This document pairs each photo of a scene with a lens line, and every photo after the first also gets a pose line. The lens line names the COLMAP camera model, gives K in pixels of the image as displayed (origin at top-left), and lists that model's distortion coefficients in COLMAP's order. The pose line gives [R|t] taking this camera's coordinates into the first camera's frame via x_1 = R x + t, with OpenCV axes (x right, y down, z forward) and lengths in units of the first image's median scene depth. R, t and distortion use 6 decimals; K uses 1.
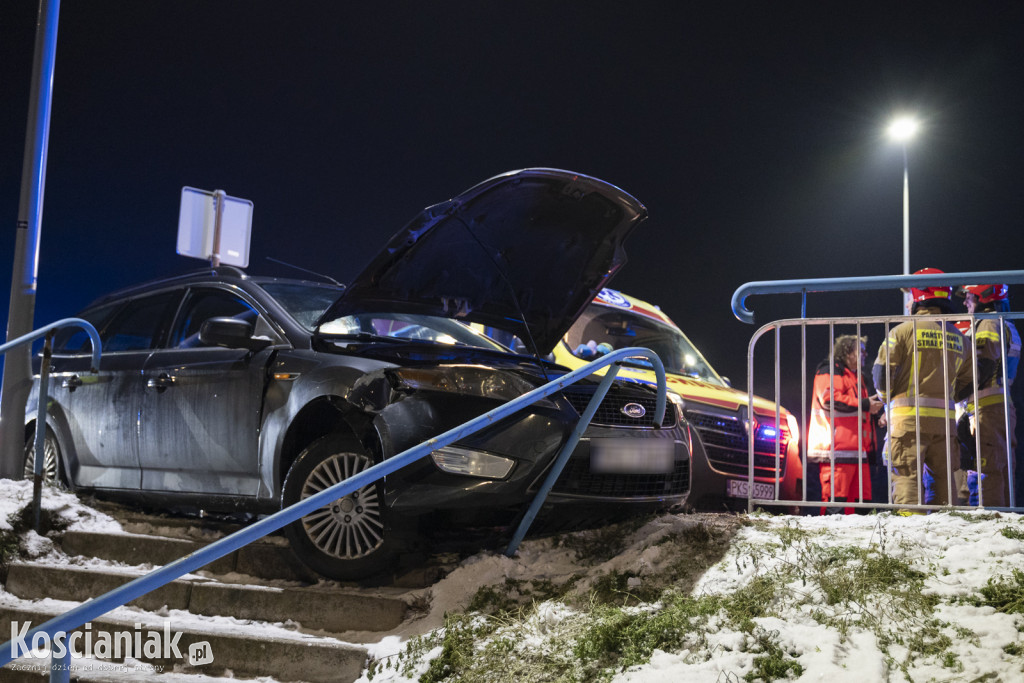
lens RADIAL K [[1025.7, 0, 512.0], [0, 1025.7, 341.5], [0, 0, 1]] dist [0.003048, -0.000638]
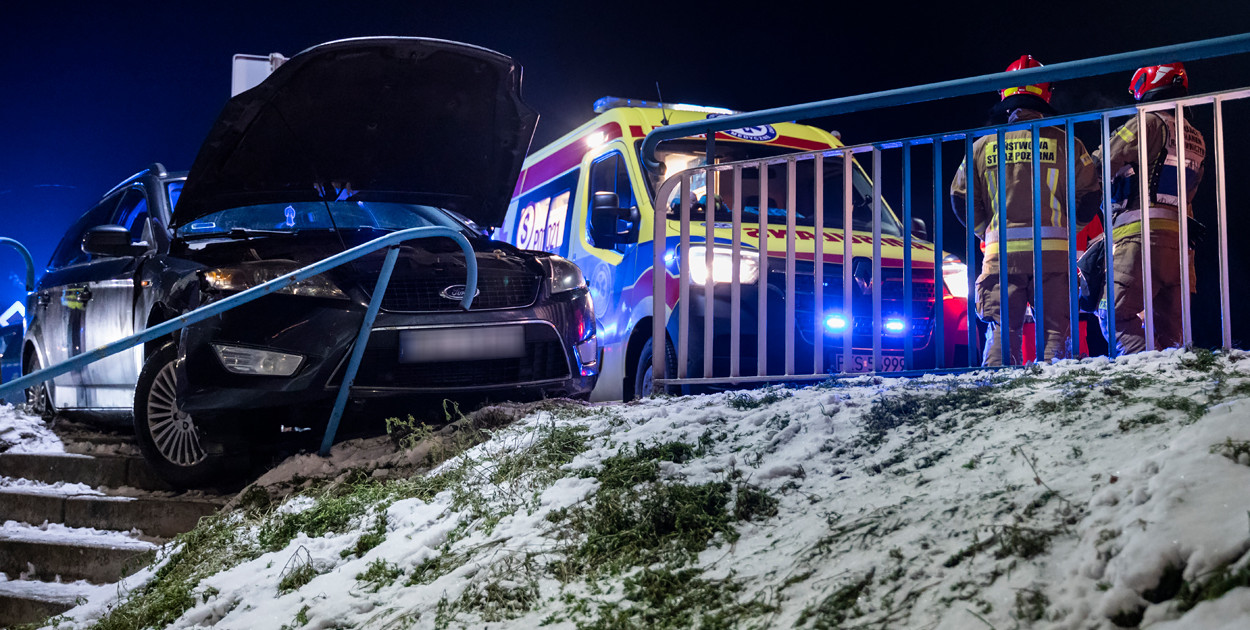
lens RADIAL K [[1480.7, 0, 622.0], [0, 1480.7, 267.1], [0, 0, 1]] dist [-0.011053, 0.033658]
pose [[0.960835, -0.081523, -0.264859, 0.614176], [0.097588, 0.994066, 0.048053, -0.004809], [0.259370, -0.072018, 0.963089, -0.237577]]
